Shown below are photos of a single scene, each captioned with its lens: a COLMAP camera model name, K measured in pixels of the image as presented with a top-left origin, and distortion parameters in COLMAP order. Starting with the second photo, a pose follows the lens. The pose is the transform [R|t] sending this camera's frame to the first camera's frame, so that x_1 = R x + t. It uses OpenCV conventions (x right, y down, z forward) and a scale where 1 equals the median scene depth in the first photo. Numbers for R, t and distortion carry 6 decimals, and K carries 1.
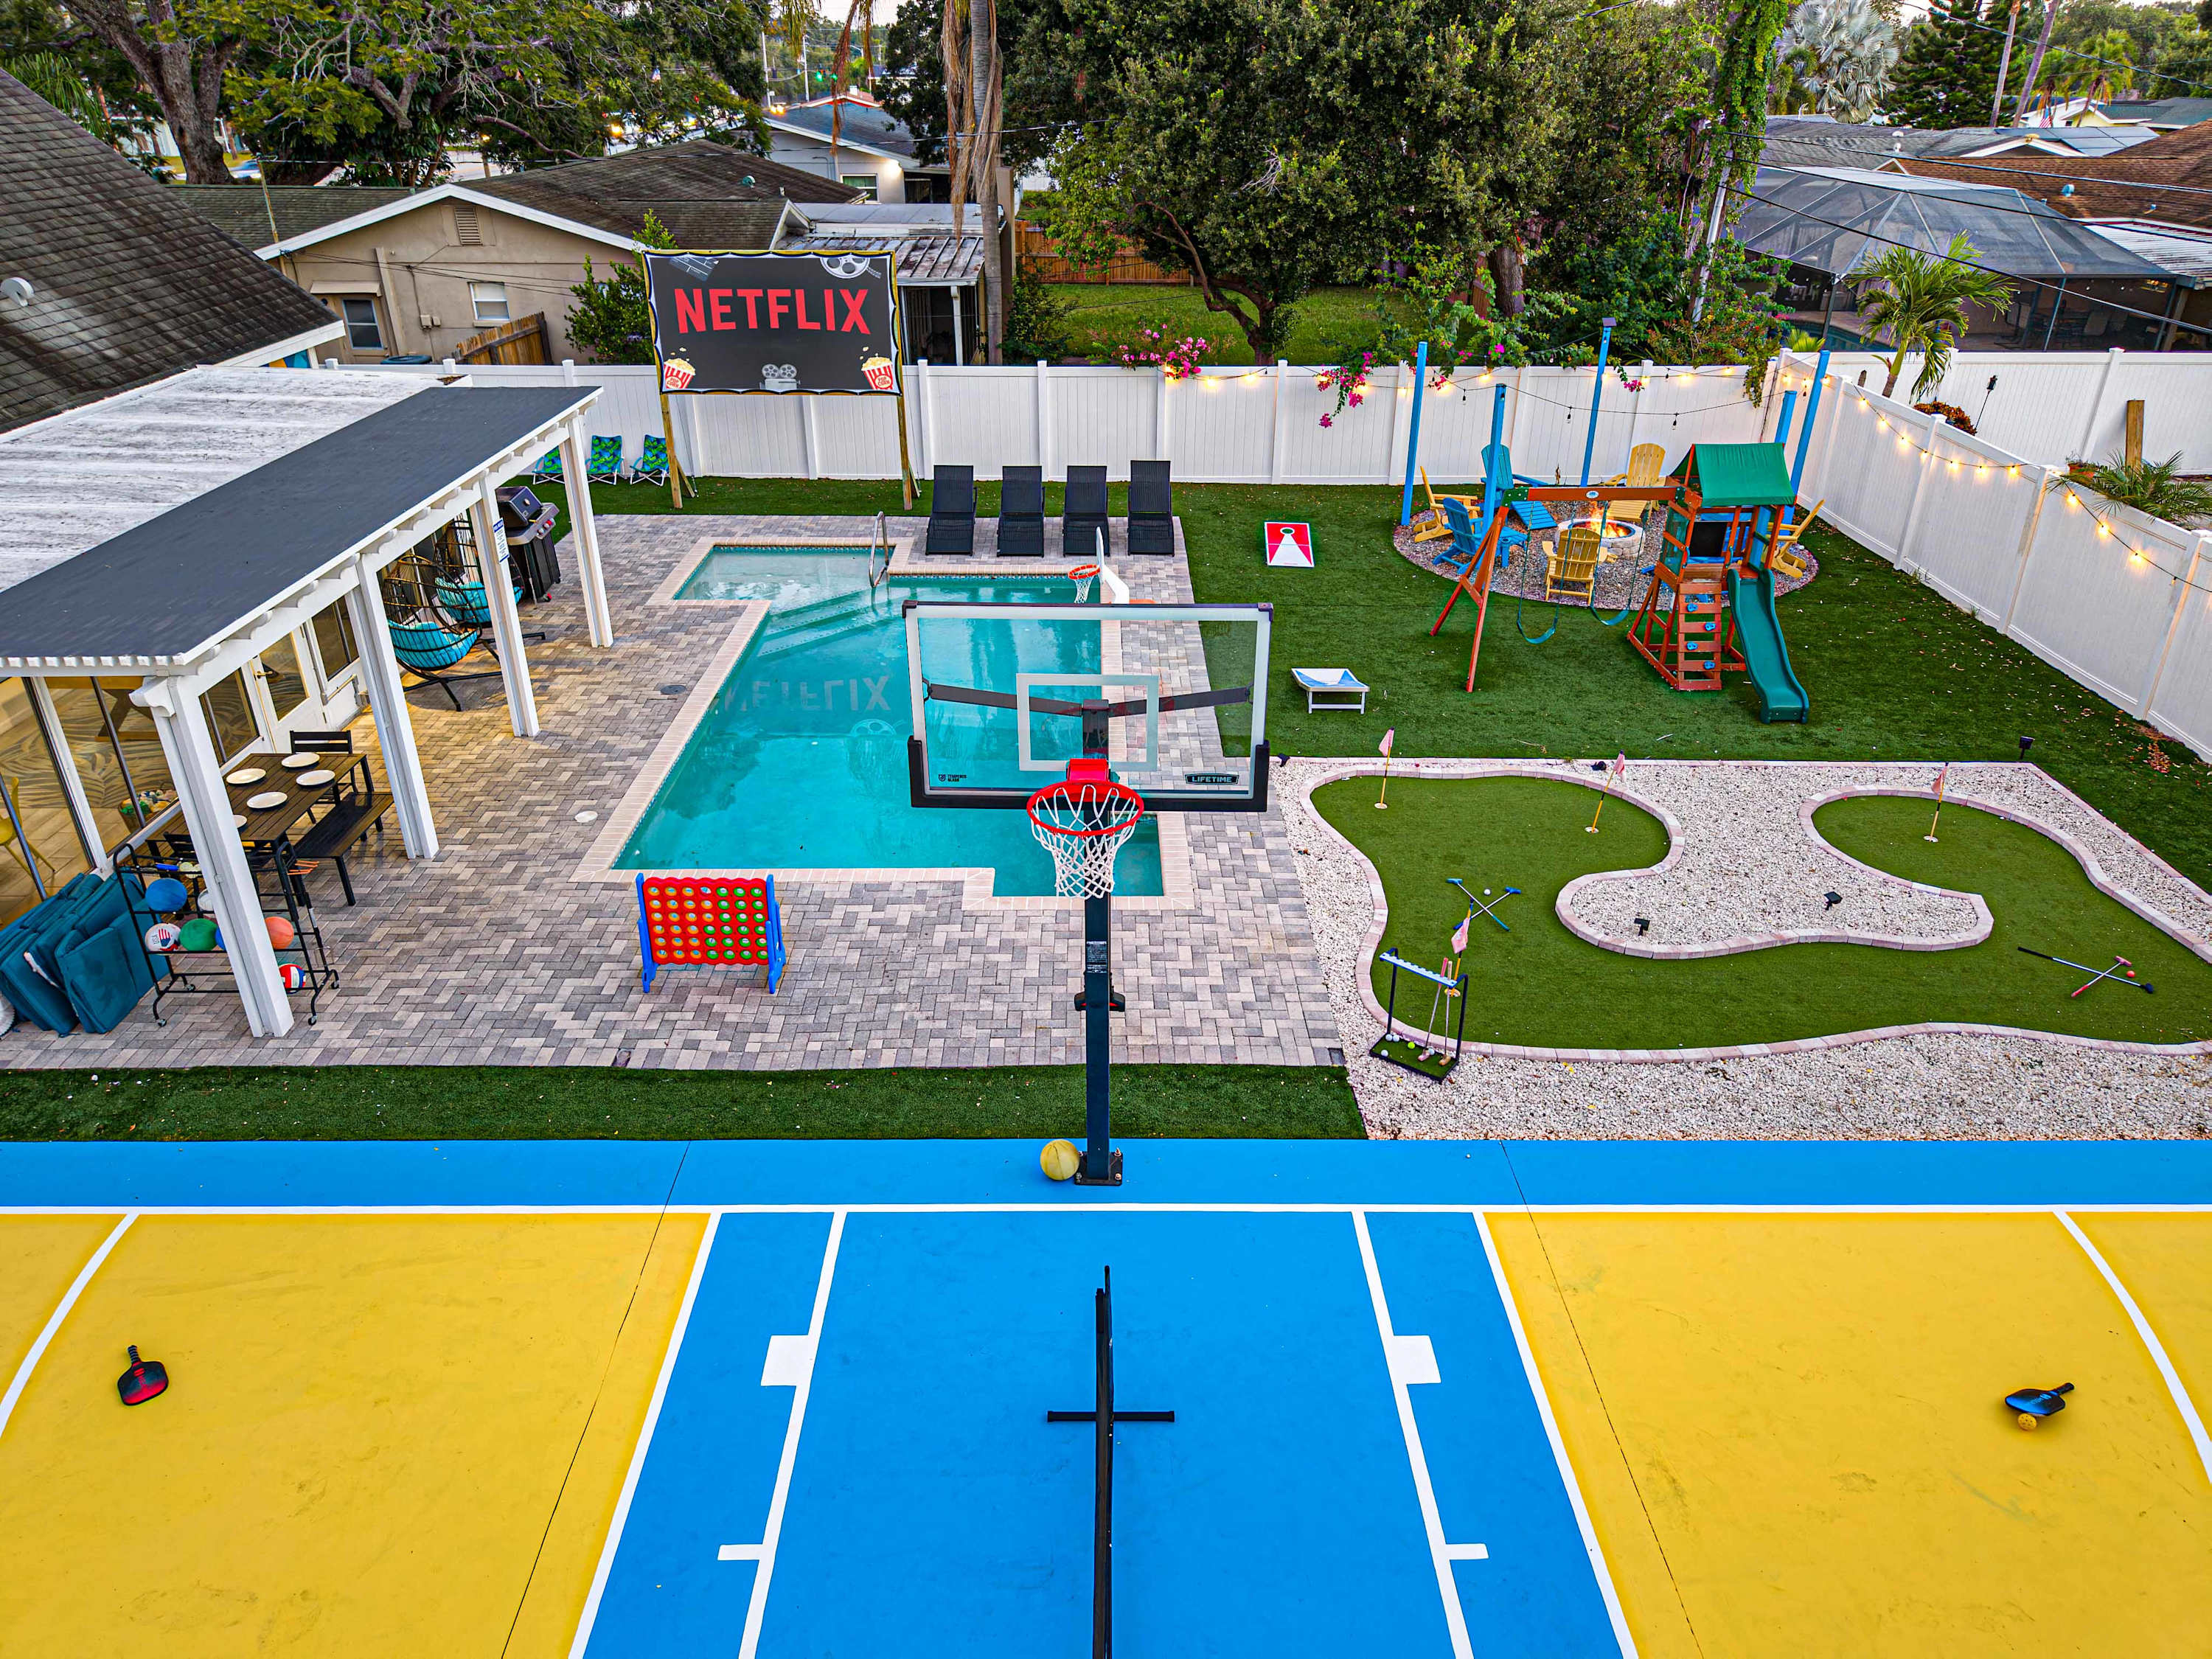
lens RADIAL K [[1467.1, 0, 1073.5], [0, 1467.1, 827.8], [0, 0, 1]] dist [0.003508, -0.009883]
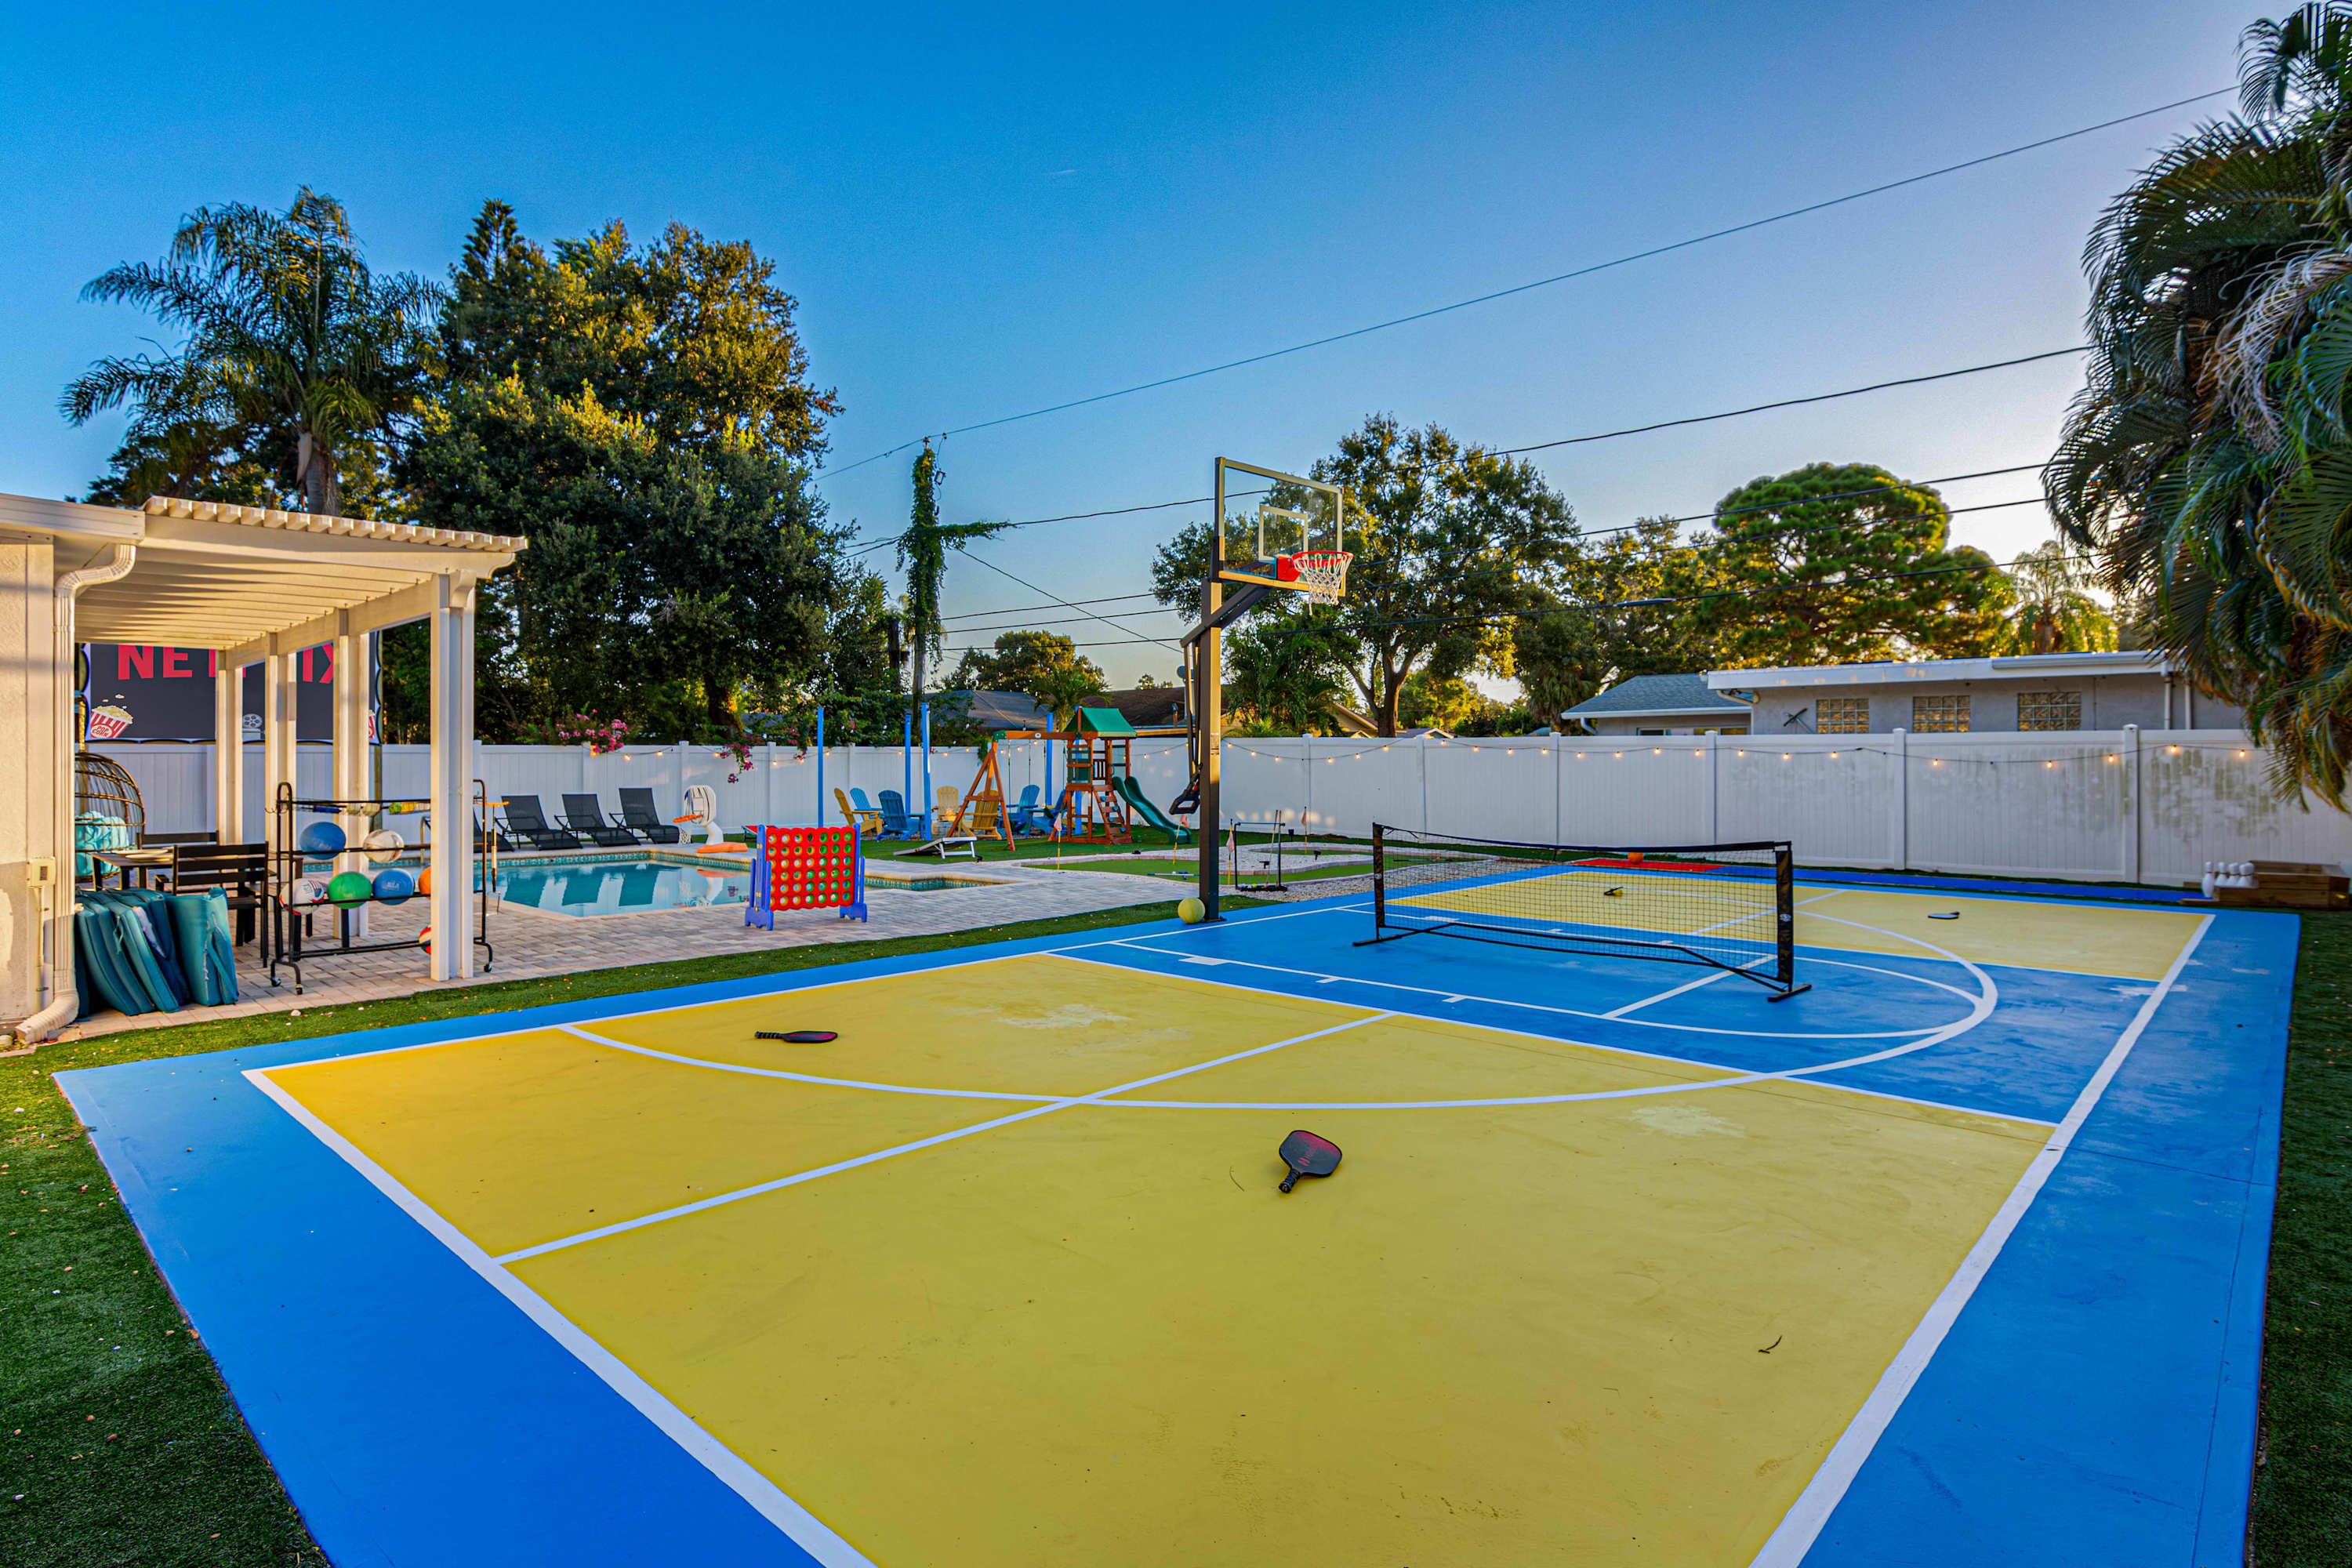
lens RADIAL K [[1234.9, 0, 1190.1], [0, 1234.9, 763.9], [0, 0, 1]] dist [0.001868, -0.000566]
pose [[0.664150, 0.007767, 0.747559, -0.415528], [0.337159, 0.889370, -0.308780, 0.208873], [-0.667255, 0.457122, 0.588056, 0.067450]]
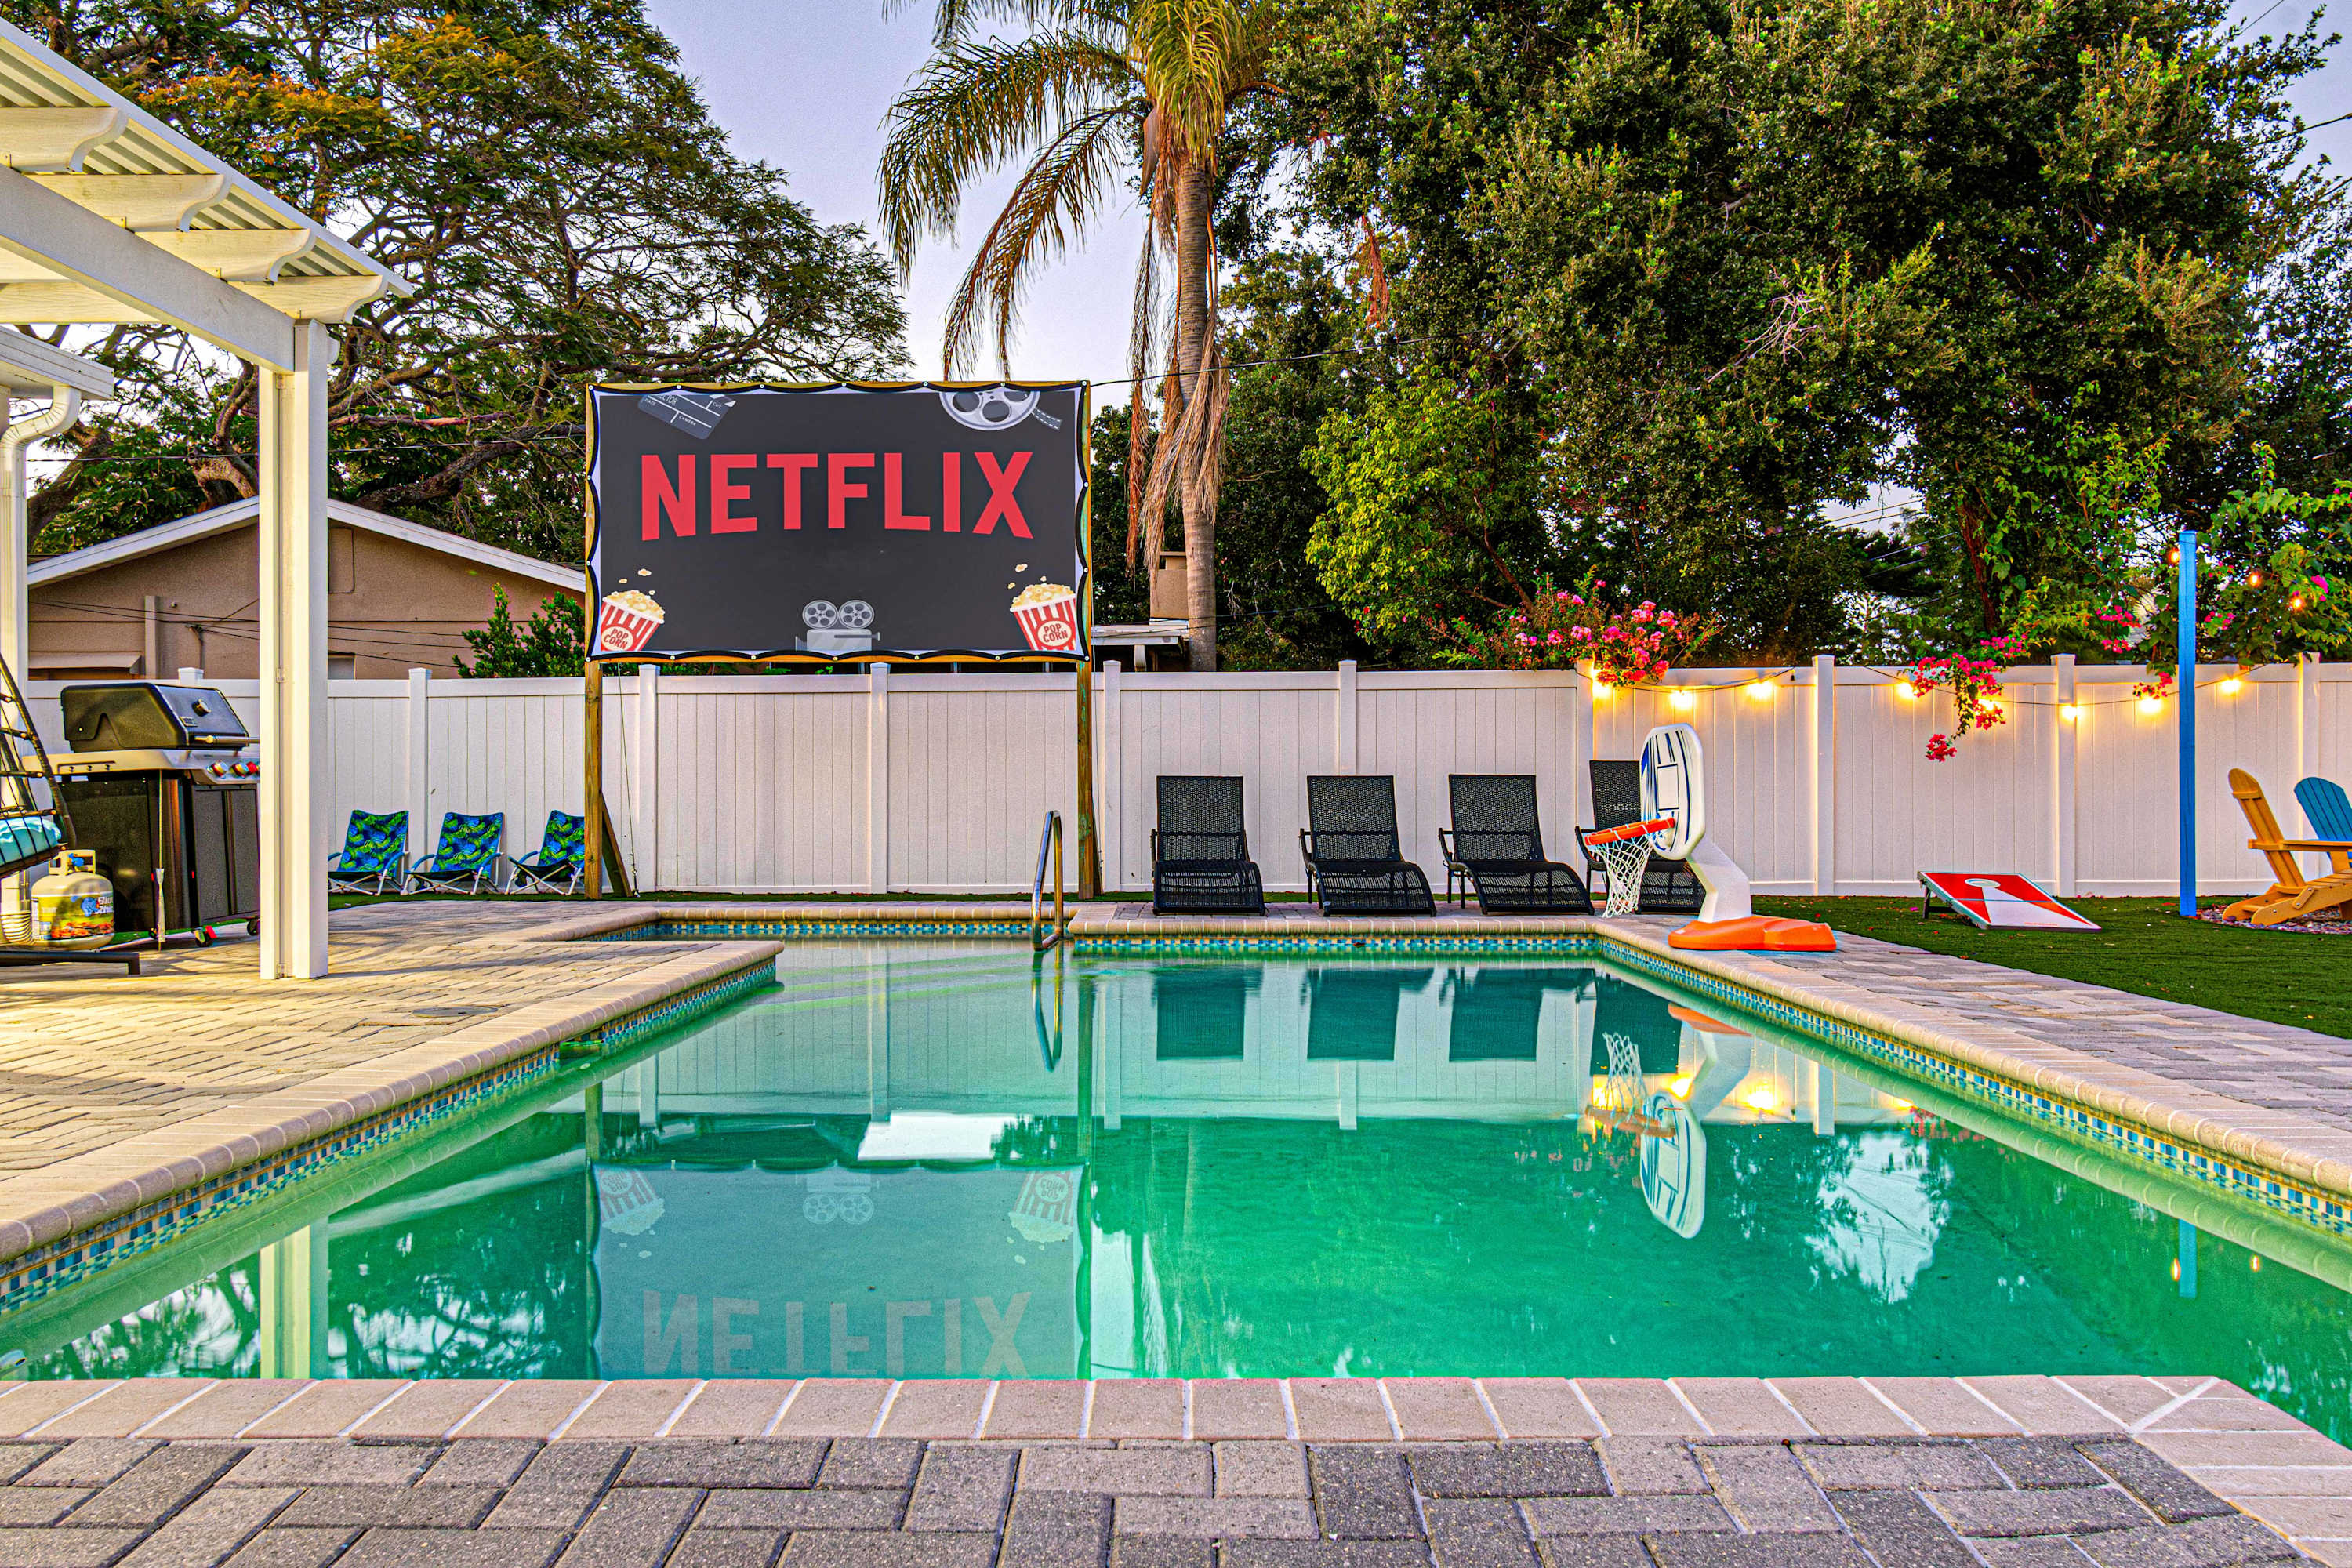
lens RADIAL K [[1954.9, 0, 1189.3], [0, 1954.9, 810.5], [0, 0, 1]] dist [-0.031891, 0.041535]
pose [[0.999924, 0.004754, 0.011414, -0.093182], [0.000890, 0.893075, -0.449907, 0.037409], [-0.012332, 0.449883, 0.893002, 0.461390]]
